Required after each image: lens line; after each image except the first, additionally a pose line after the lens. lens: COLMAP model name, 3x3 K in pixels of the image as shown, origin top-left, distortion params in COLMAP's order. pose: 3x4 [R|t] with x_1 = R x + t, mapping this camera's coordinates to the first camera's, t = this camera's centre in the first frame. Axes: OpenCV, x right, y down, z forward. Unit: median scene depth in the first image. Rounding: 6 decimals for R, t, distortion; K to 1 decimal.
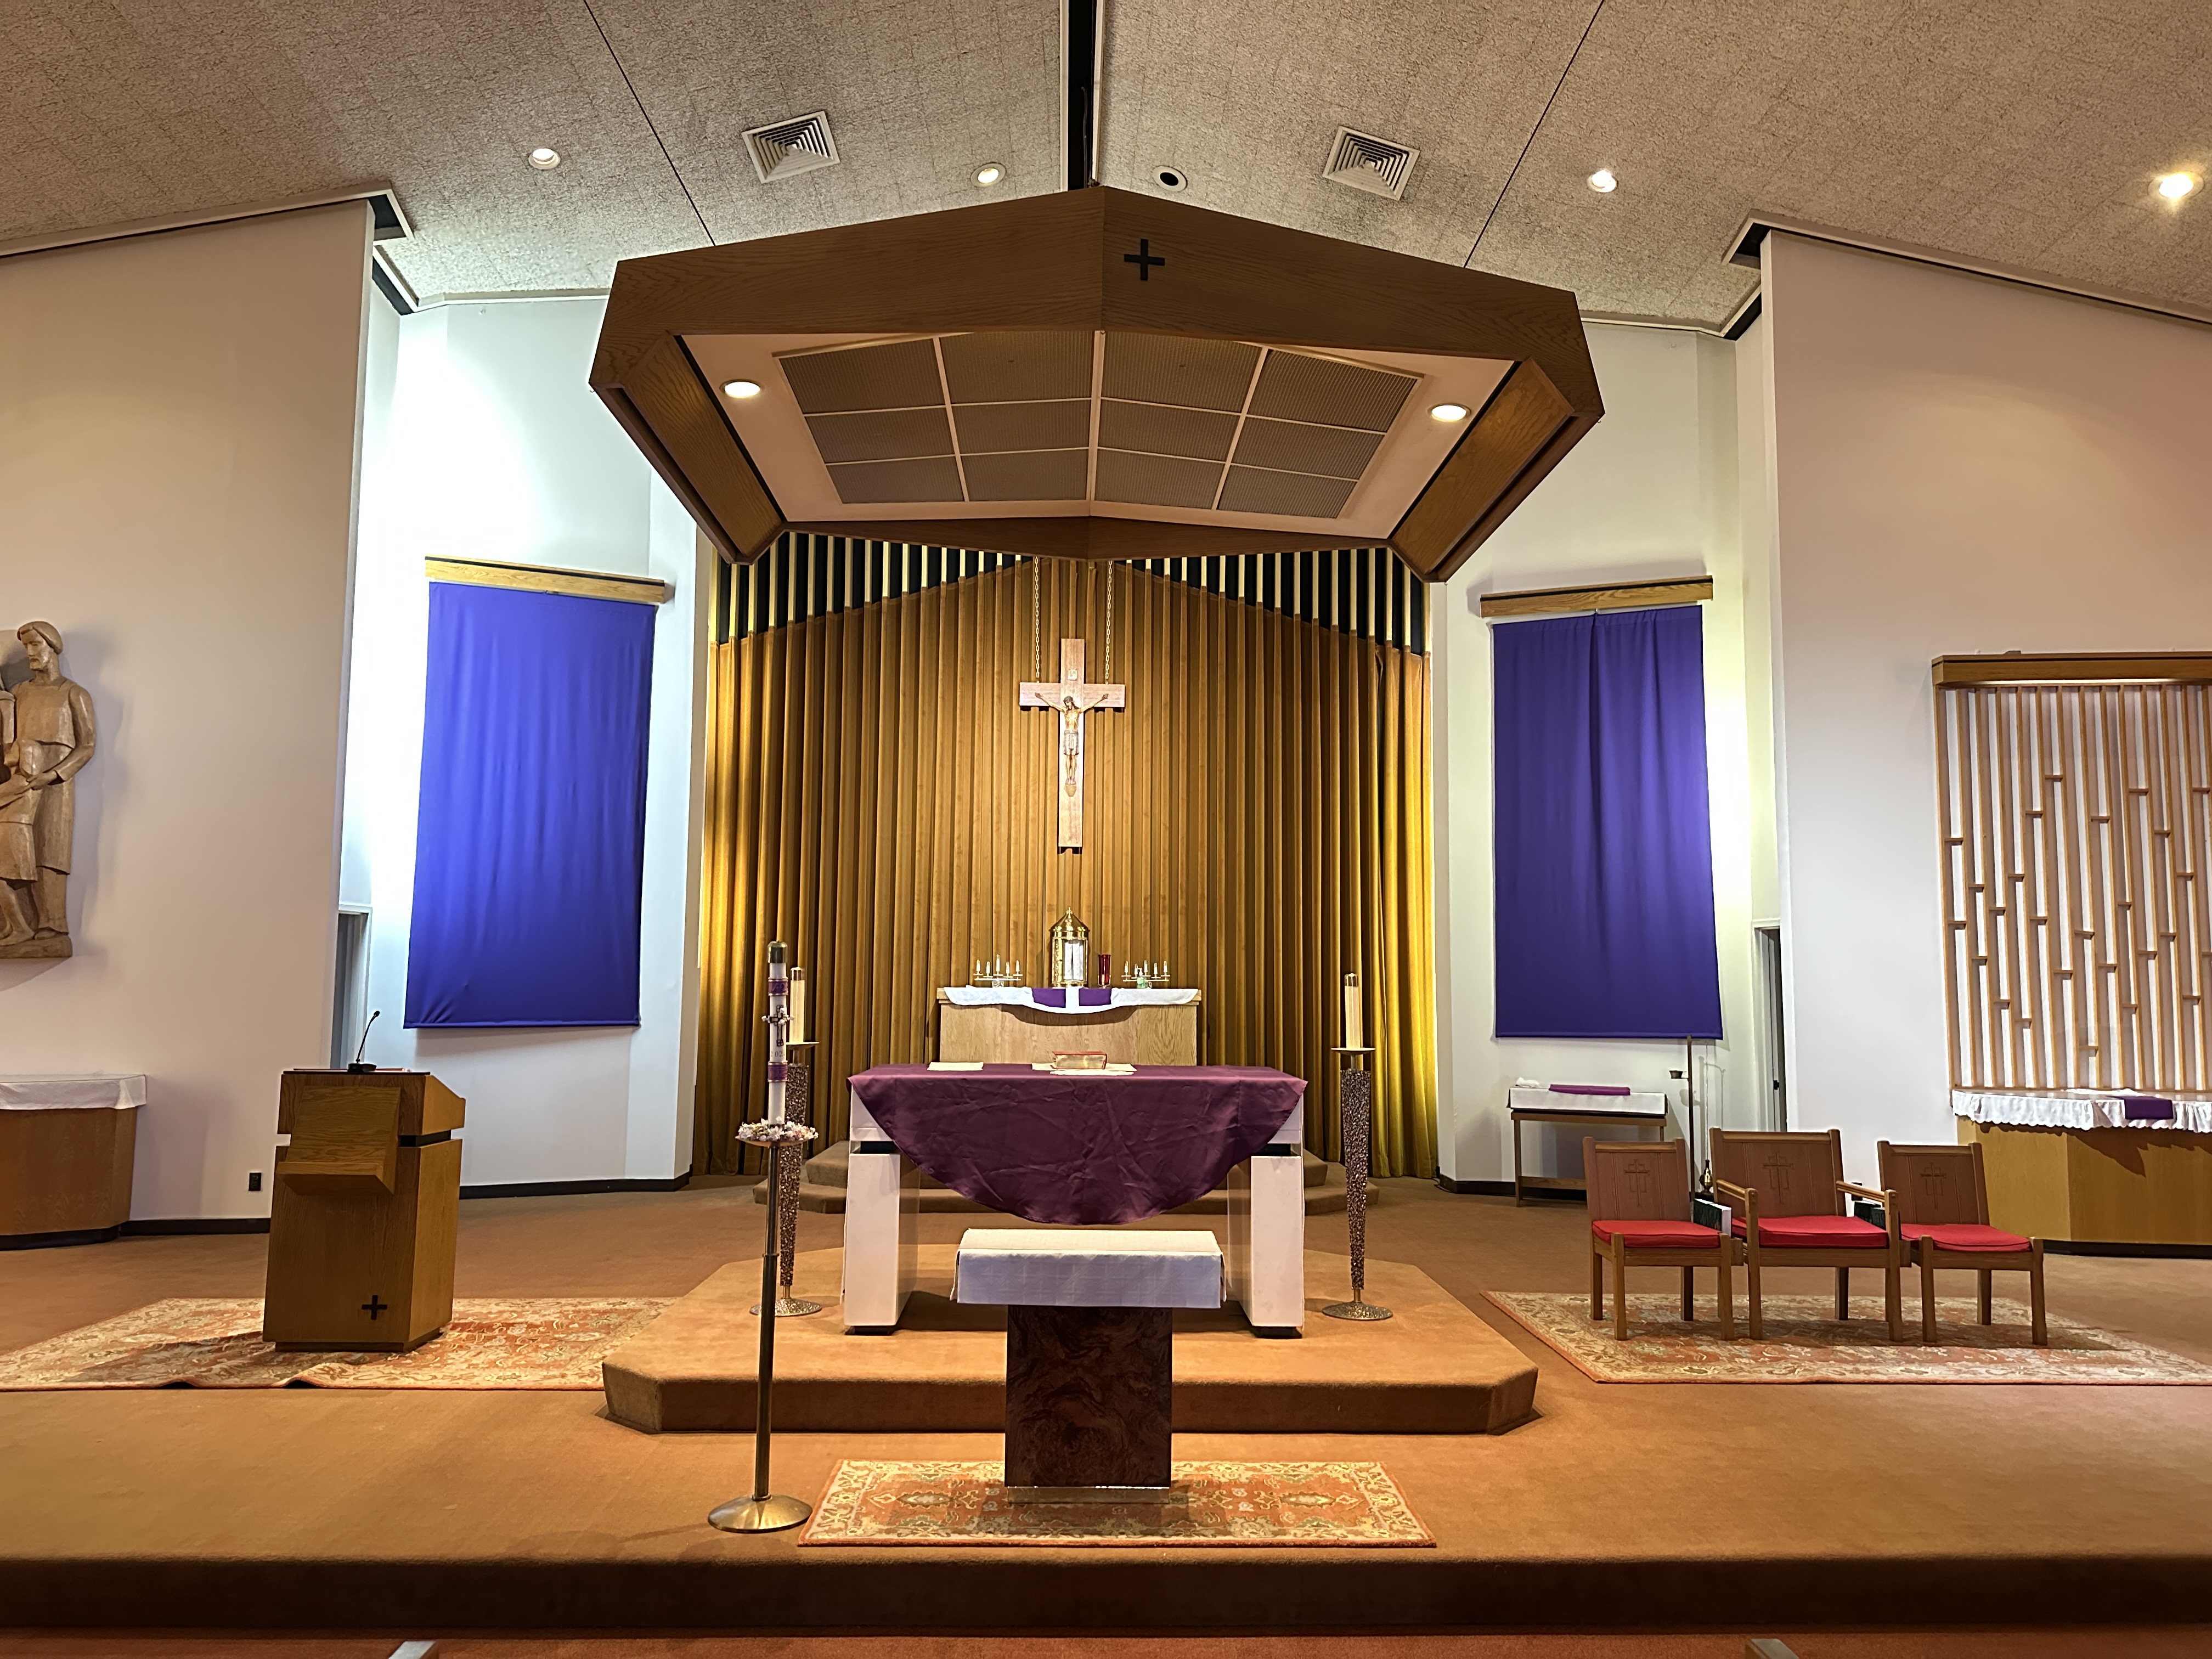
lens RADIAL K [[1551.7, 0, 1105.1], [0, 1551.7, 846.9], [0, 0, 1]] dist [0.040672, -0.002485]
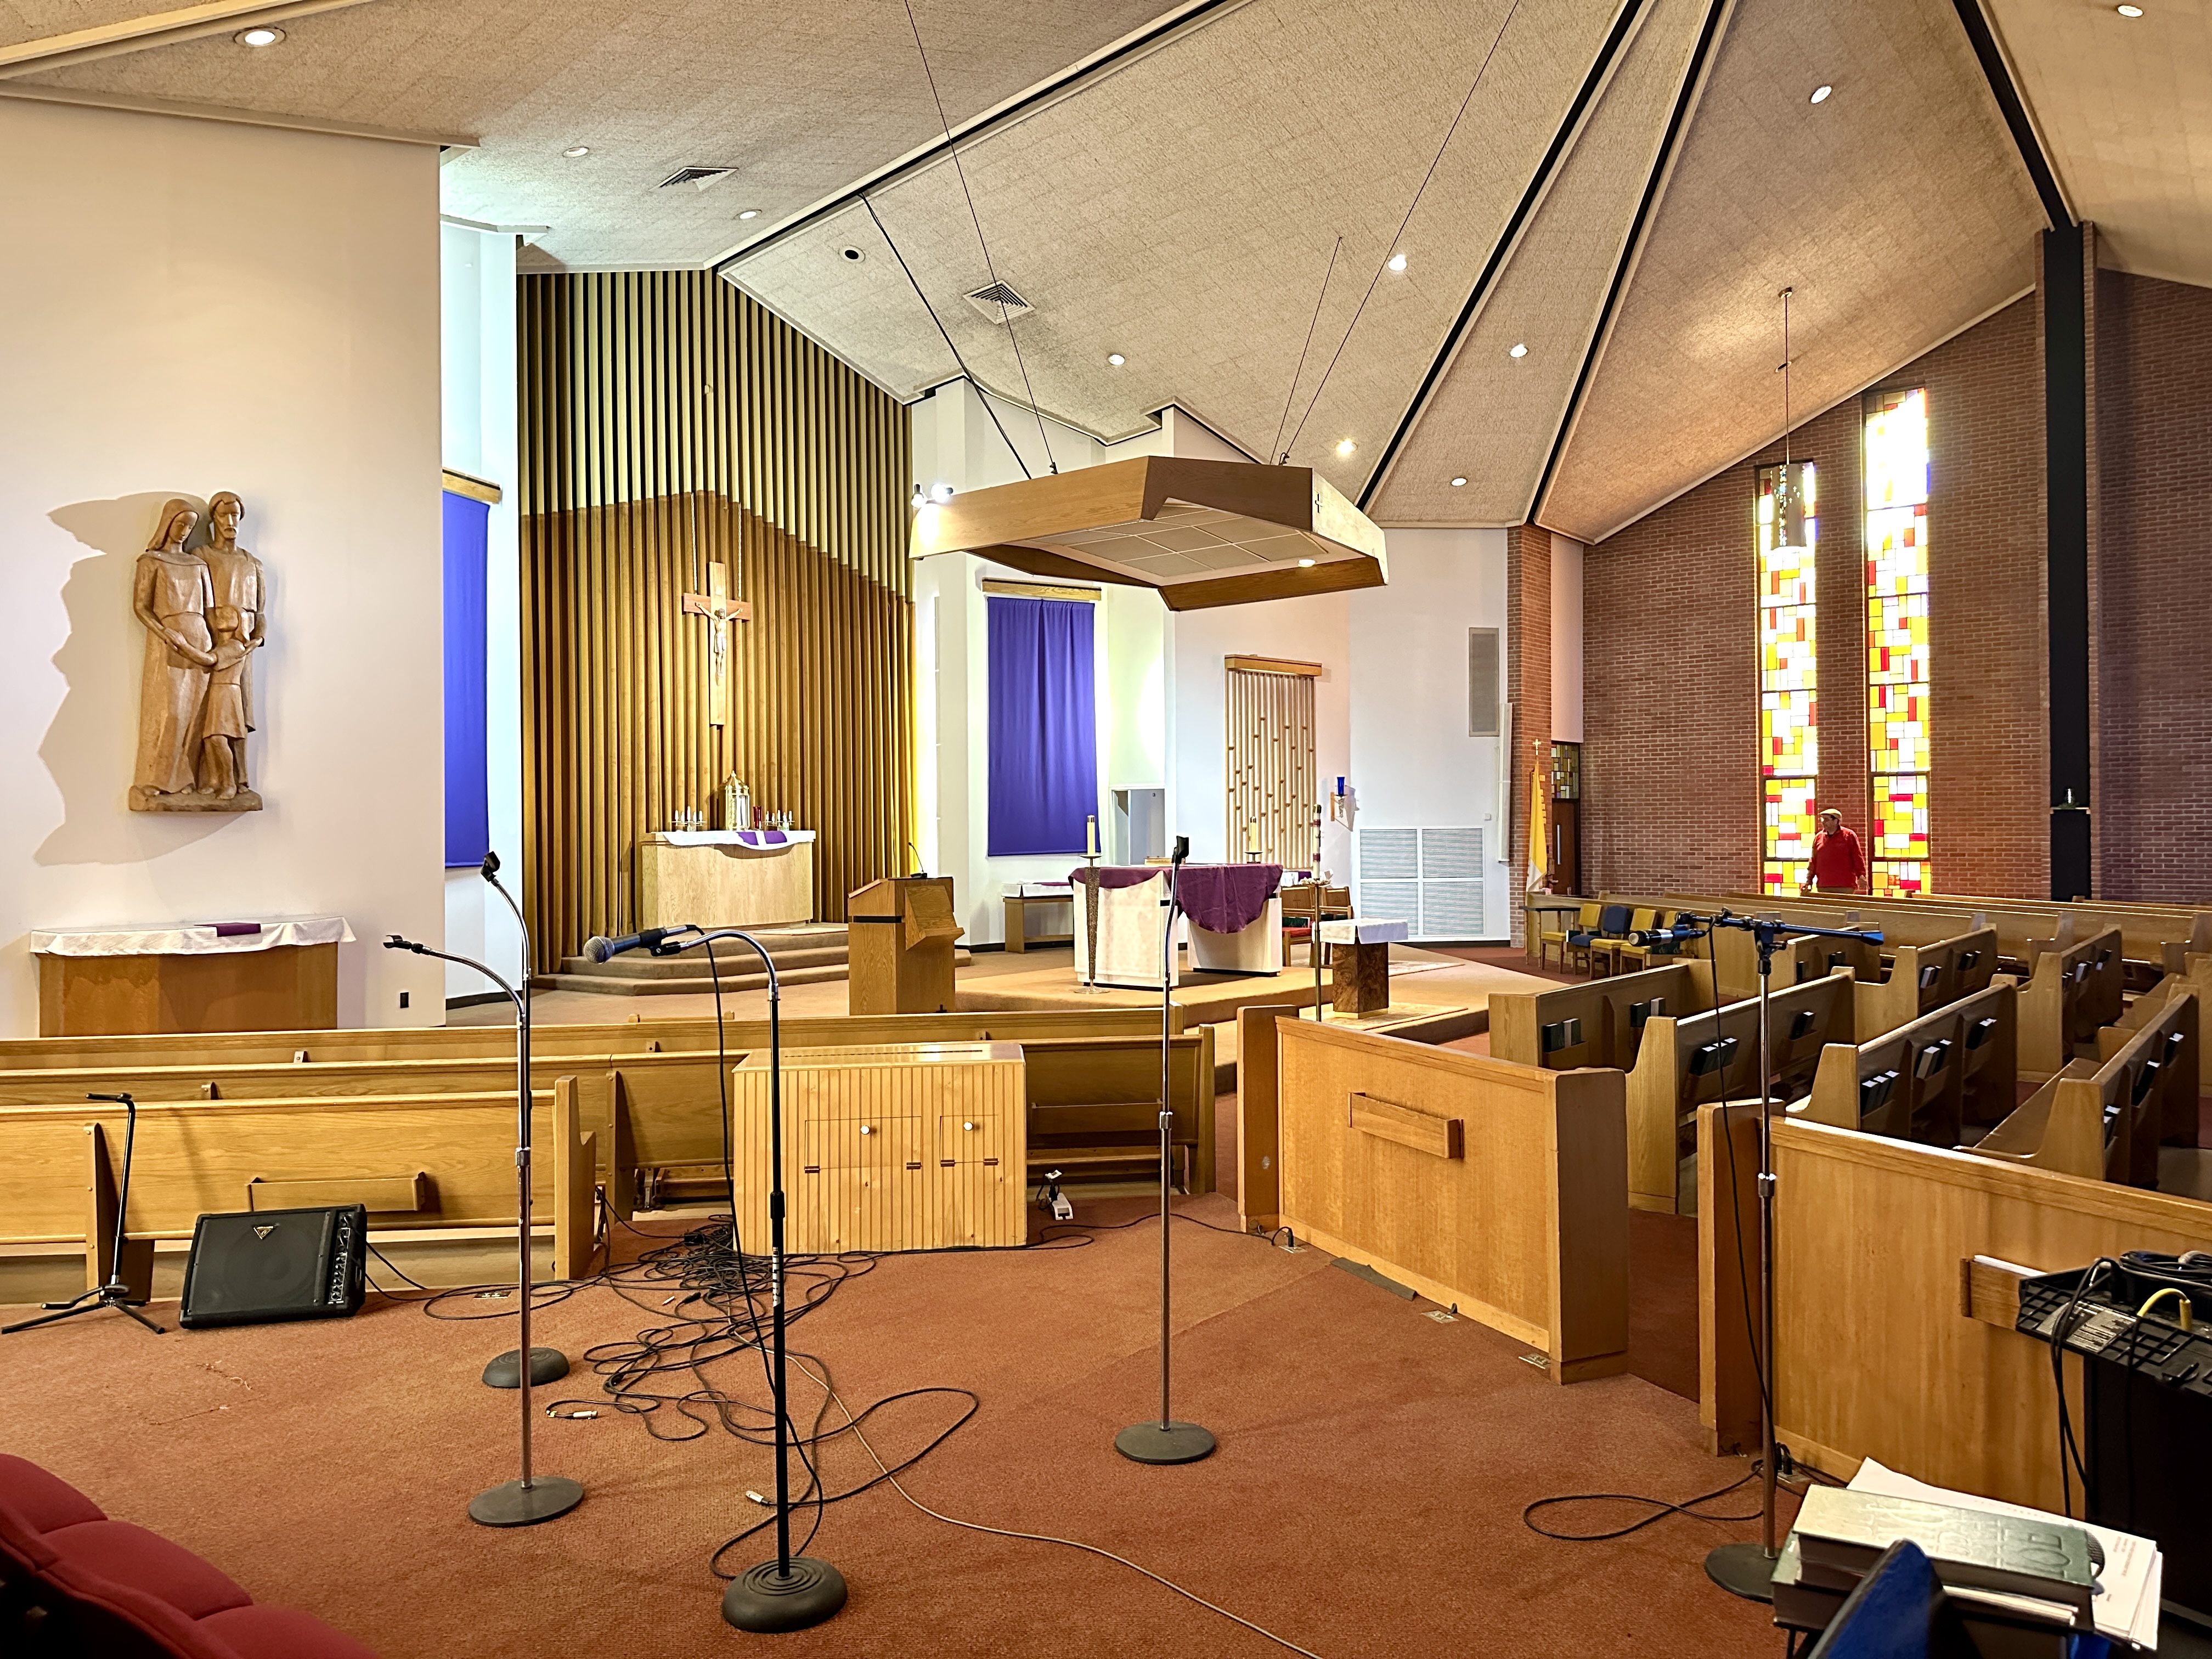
lens RADIAL K [[1551.7, 0, 1112.2], [0, 1551.7, 819.5], [0, 0, 1]] dist [0.040672, -0.002485]
pose [[0.646666, -0.010212, 0.762705, -0.874608], [-0.047844, 0.997398, 0.053920, -0.007007], [-0.761271, -0.071358, 0.644495, -0.113980]]
